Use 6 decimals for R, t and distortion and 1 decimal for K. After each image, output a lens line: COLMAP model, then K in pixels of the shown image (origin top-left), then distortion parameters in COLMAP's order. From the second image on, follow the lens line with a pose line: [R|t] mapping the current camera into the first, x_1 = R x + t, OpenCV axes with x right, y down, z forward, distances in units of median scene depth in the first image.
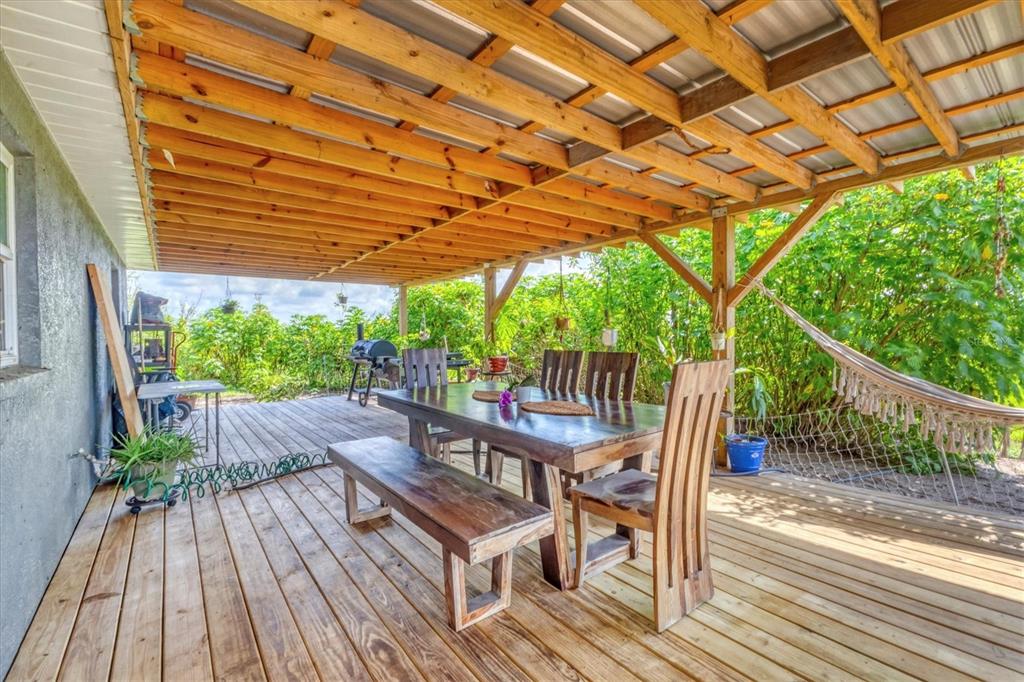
lens RADIAL K [[442.4, 0, 534.6], [0, 442.4, 343.2], [0, 0, 1]] dist [-0.018613, 0.000031]
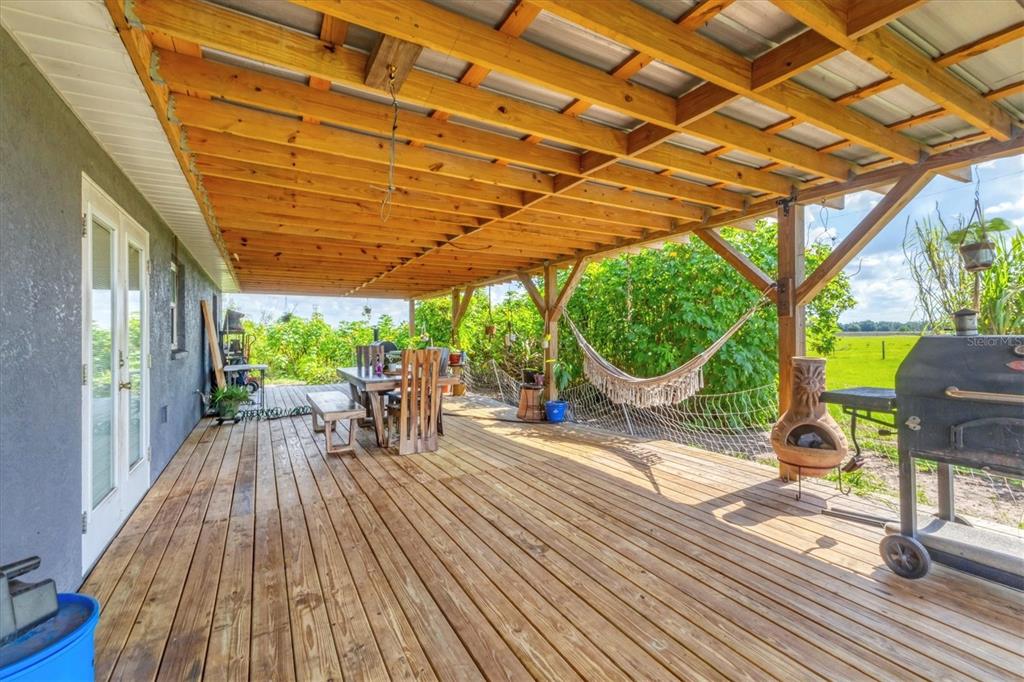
lens RADIAL K [[448.4, 0, 507.3], [0, 448.4, 334.4], [0, 0, 1]] dist [0.002115, 0.000063]
pose [[0.981679, -0.003461, -0.190512, 0.293573], [-0.000933, 0.999736, -0.022969, 0.005827], [0.190541, 0.022726, 0.981416, -0.297986]]
